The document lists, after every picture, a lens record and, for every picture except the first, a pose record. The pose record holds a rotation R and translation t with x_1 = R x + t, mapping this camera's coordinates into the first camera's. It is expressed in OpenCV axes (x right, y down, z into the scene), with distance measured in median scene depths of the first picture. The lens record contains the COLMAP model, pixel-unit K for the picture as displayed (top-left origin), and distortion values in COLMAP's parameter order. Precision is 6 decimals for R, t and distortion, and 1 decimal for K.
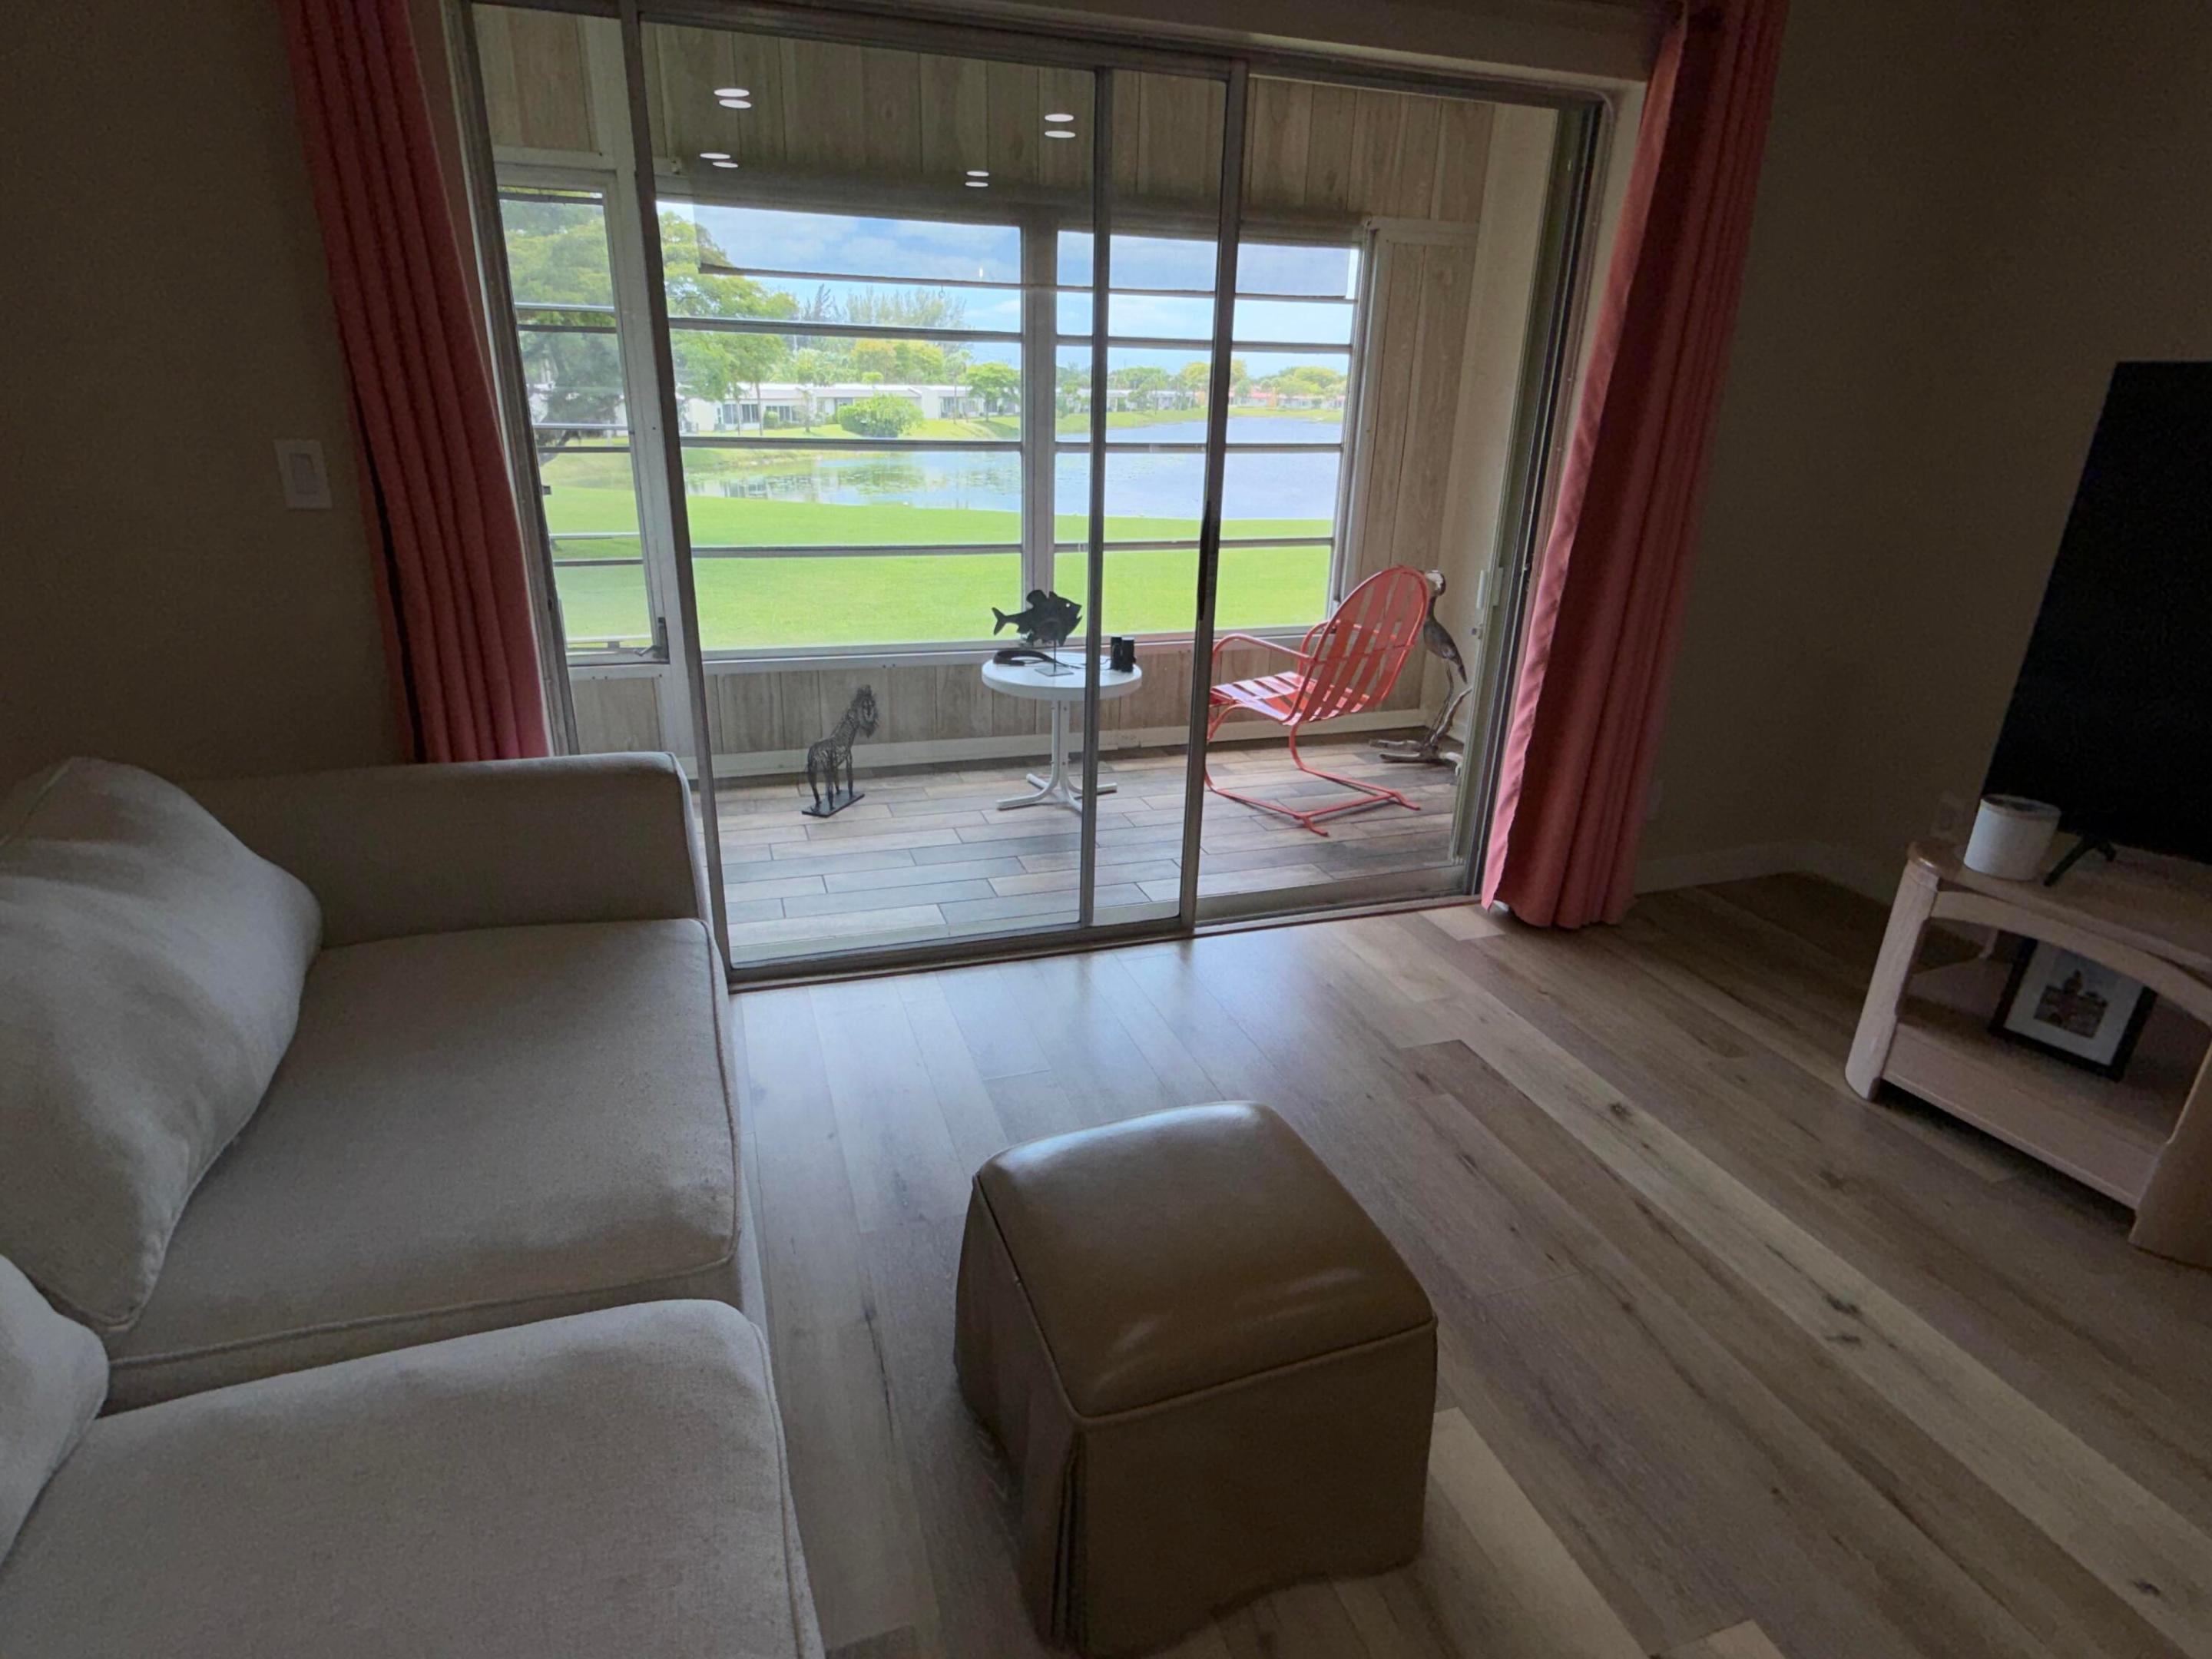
lens RADIAL K [[1169.5, 0, 1092.1], [0, 1169.5, 842.6], [0, 0, 1]] dist [-0.001714, 0.003486]
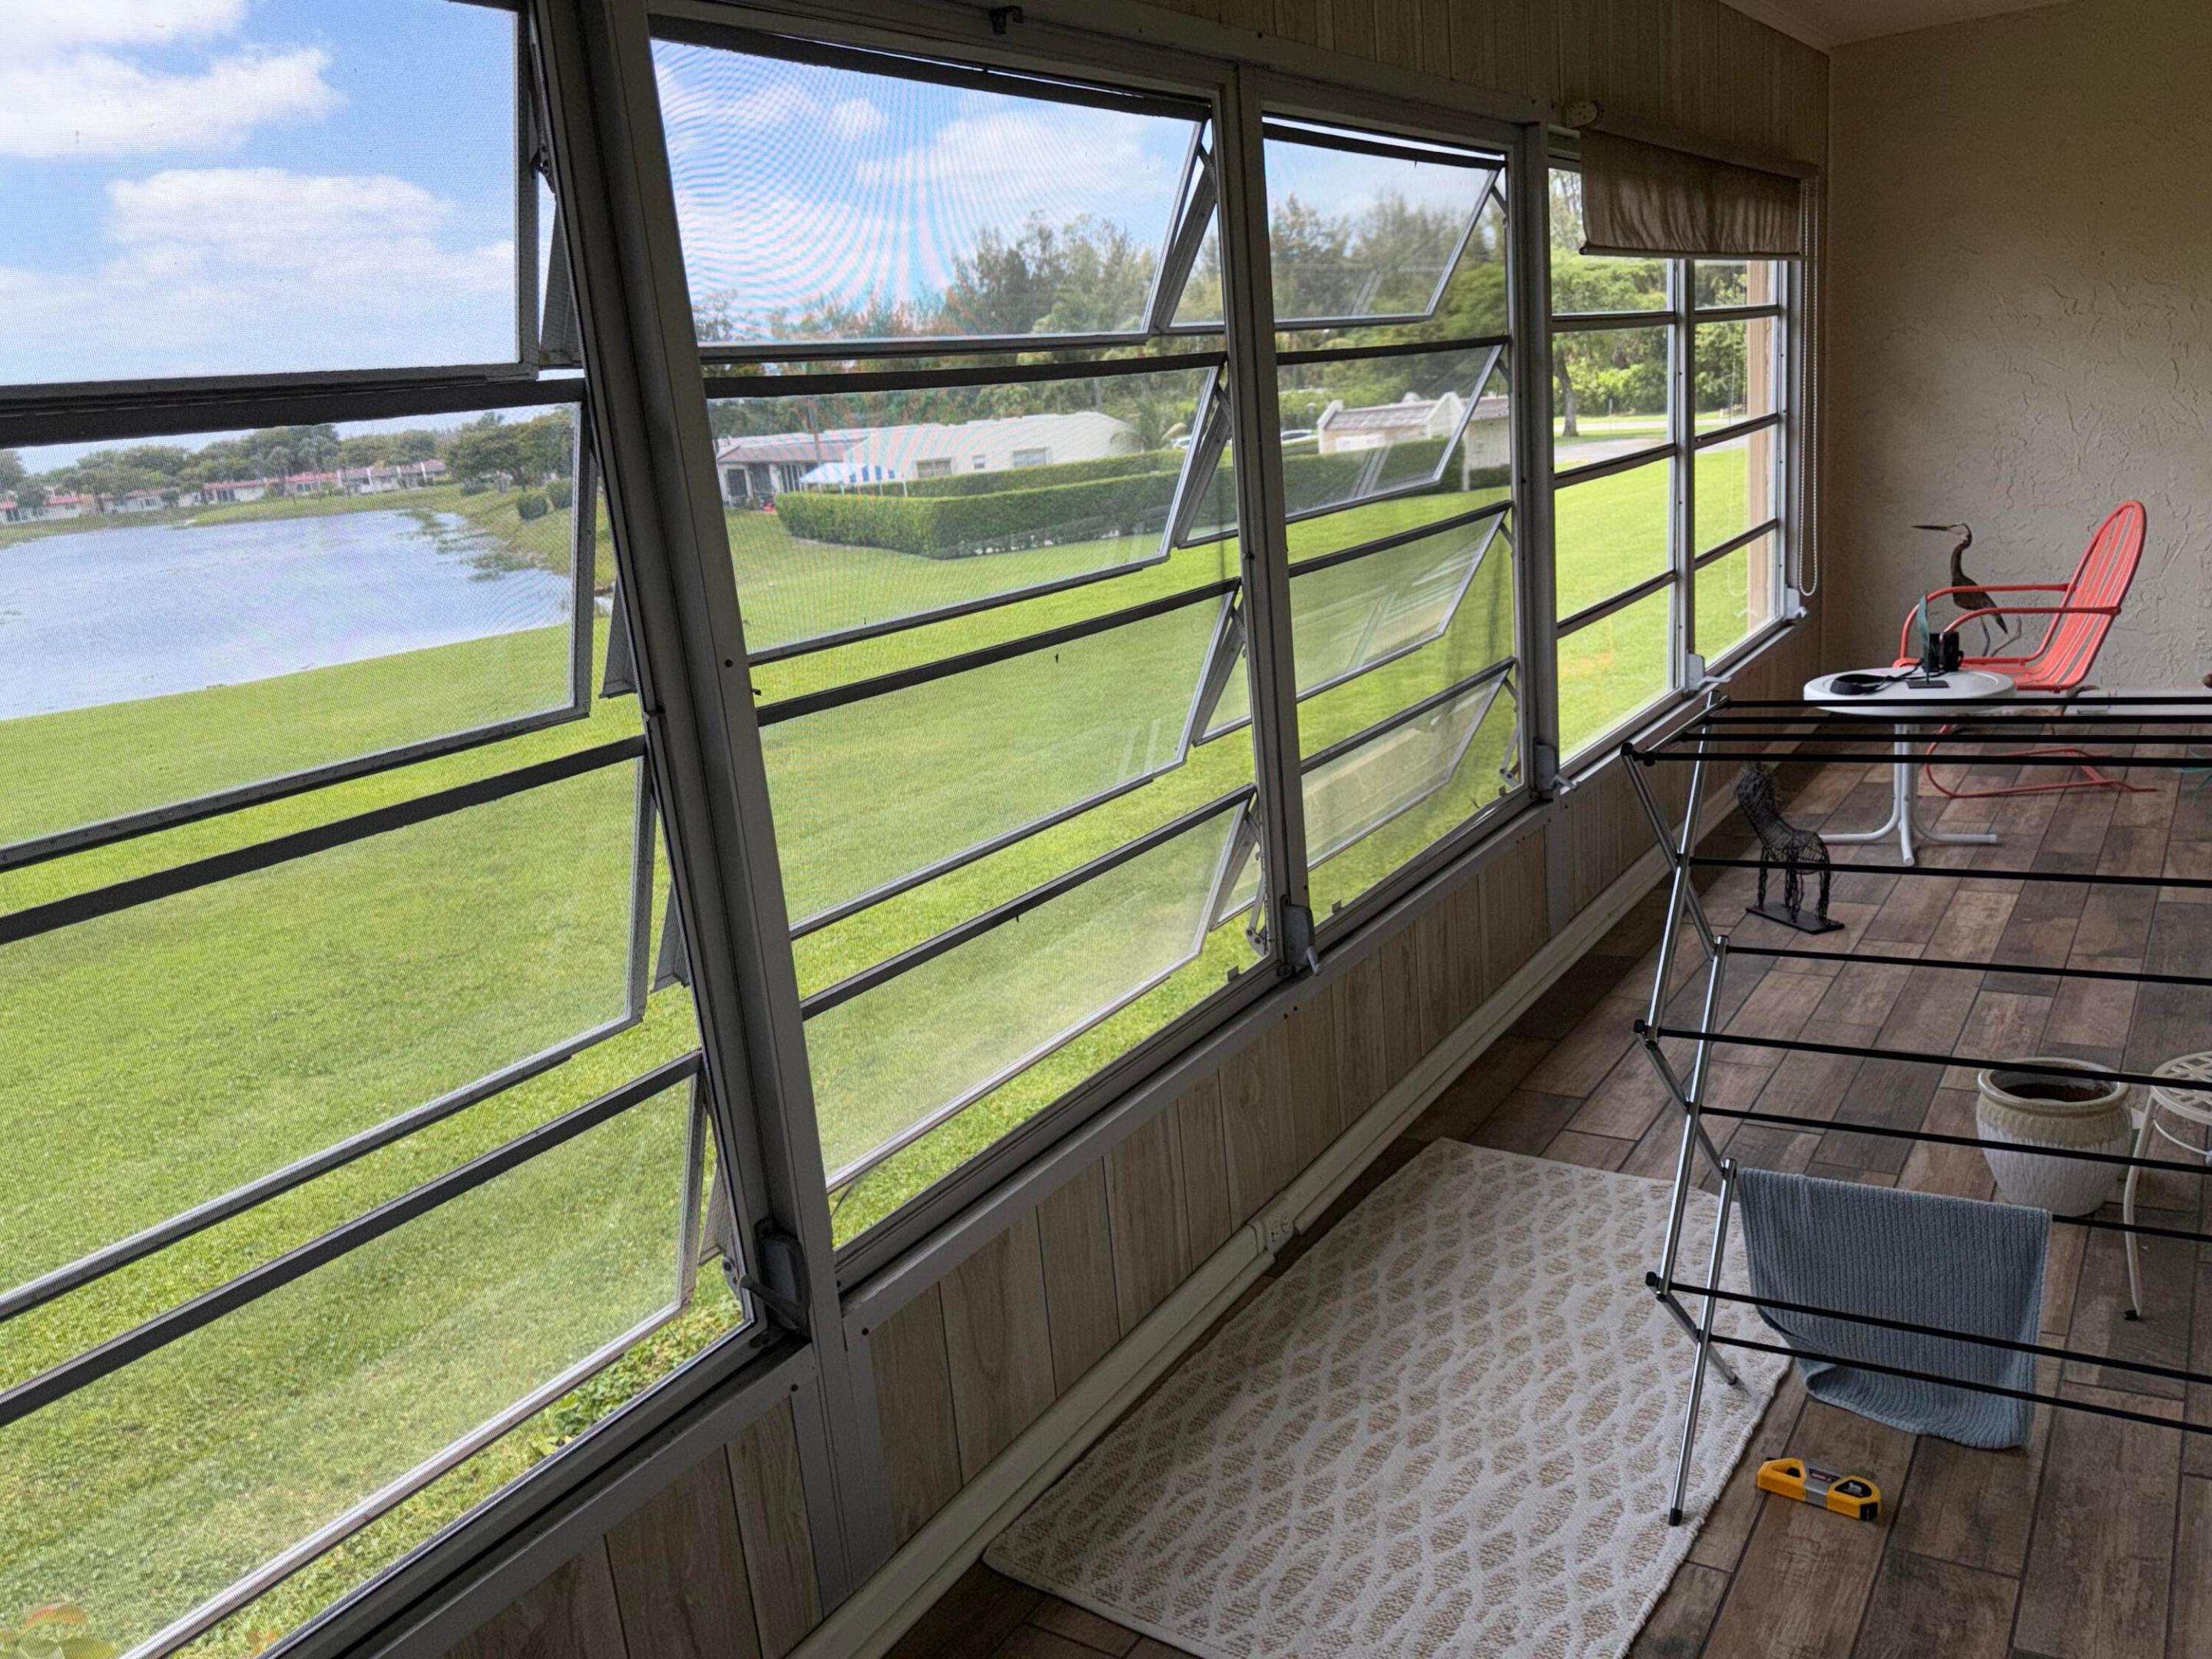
lens RADIAL K [[1705.4, 0, 1116.4], [0, 1705.4, 845.4], [0, 0, 1]] dist [0.091618, -0.135485]
pose [[0.769914, -0.250124, 0.587086, -1.255083], [0.329677, 0.943607, -0.030326, -0.195880], [-0.546393, 0.216897, 0.808956, 0.357684]]
